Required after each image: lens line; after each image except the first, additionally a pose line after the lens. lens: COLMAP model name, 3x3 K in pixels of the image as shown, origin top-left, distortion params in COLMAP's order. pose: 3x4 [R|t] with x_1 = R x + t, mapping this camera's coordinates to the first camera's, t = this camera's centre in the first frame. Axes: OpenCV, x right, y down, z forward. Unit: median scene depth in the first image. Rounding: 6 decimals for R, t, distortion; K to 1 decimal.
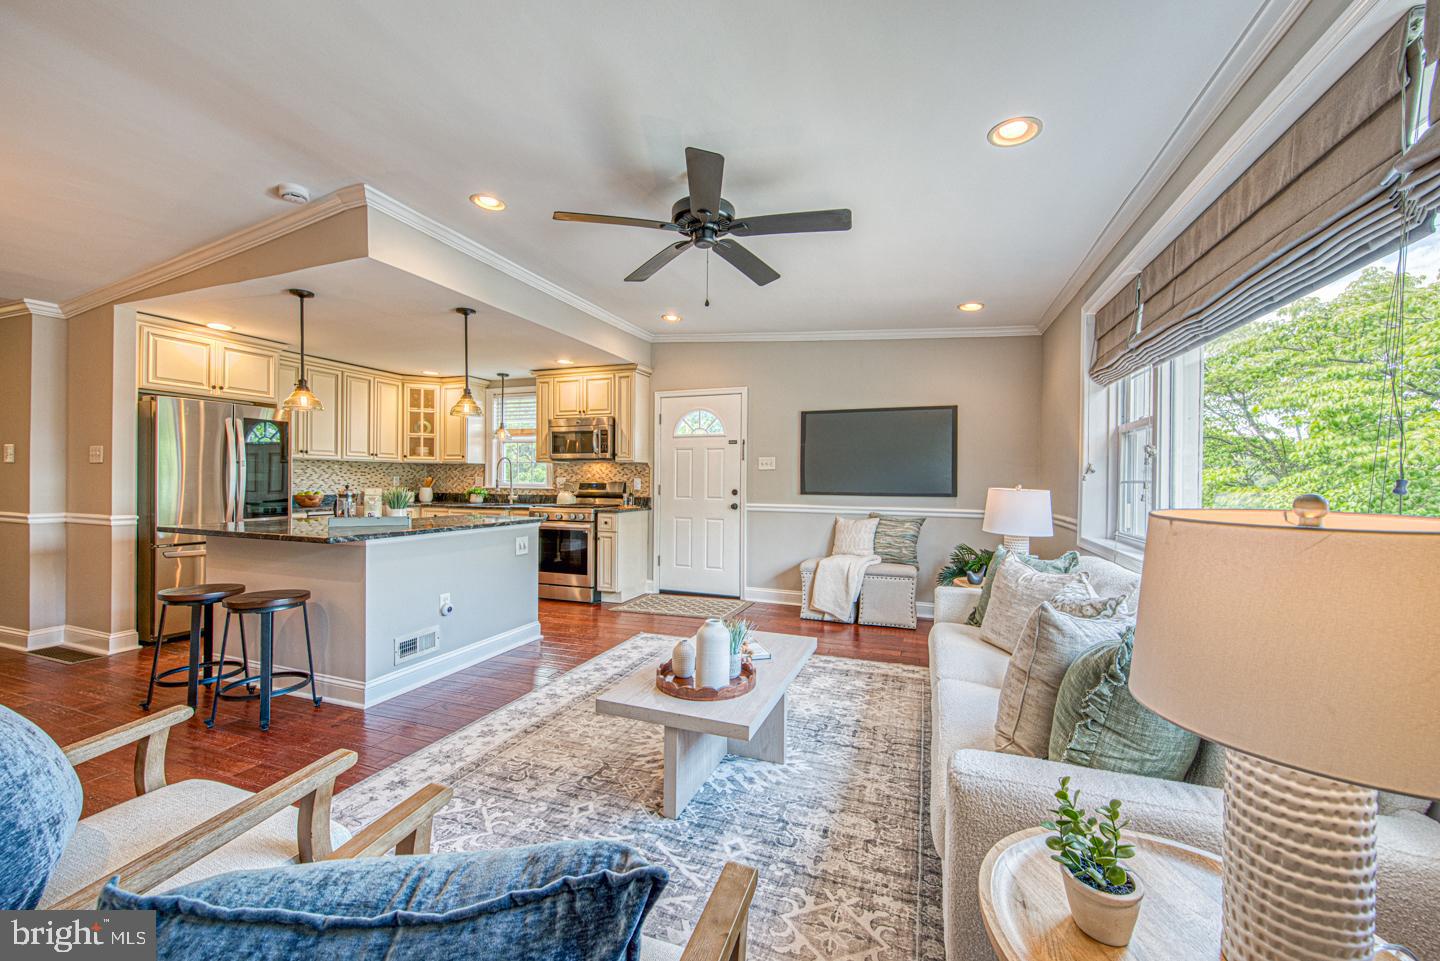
lens RADIAL K [[567.8, 0, 720.0], [0, 567.8, 480.5], [0, 0, 1]] dist [-0.001908, -0.000168]
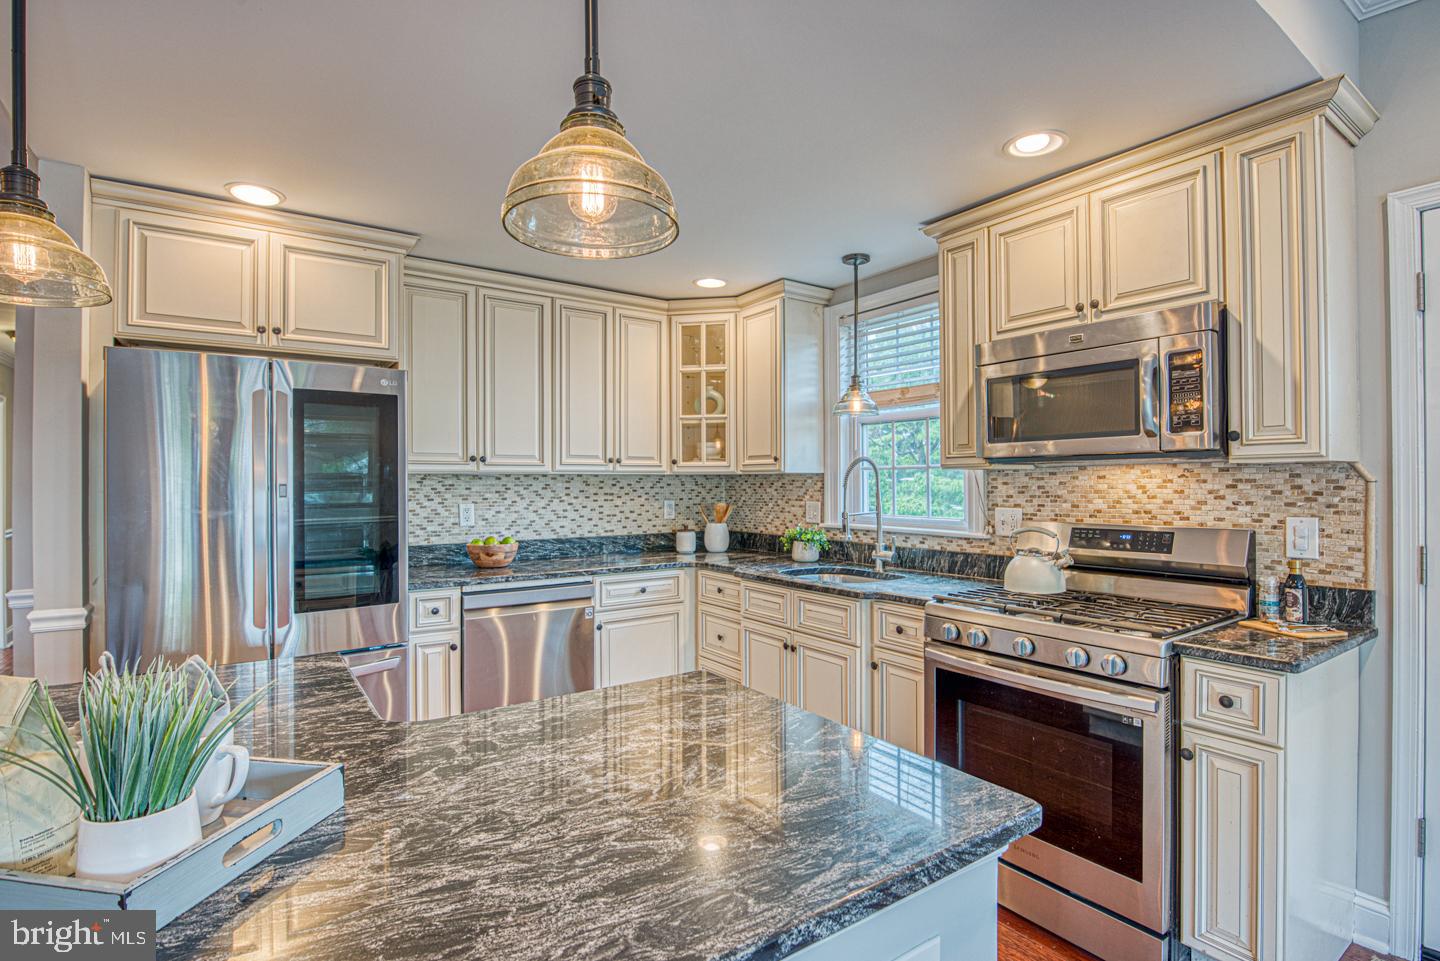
lens RADIAL K [[682.4, 0, 707.5], [0, 682.4, 481.0], [0, 0, 1]] dist [-0.019462, -0.000186]
pose [[0.815756, -0.011261, -0.578286, -0.213872], [0.008995, 0.999937, -0.006783, -0.024991], [0.578326, 0.000332, 0.815806, 0.613925]]
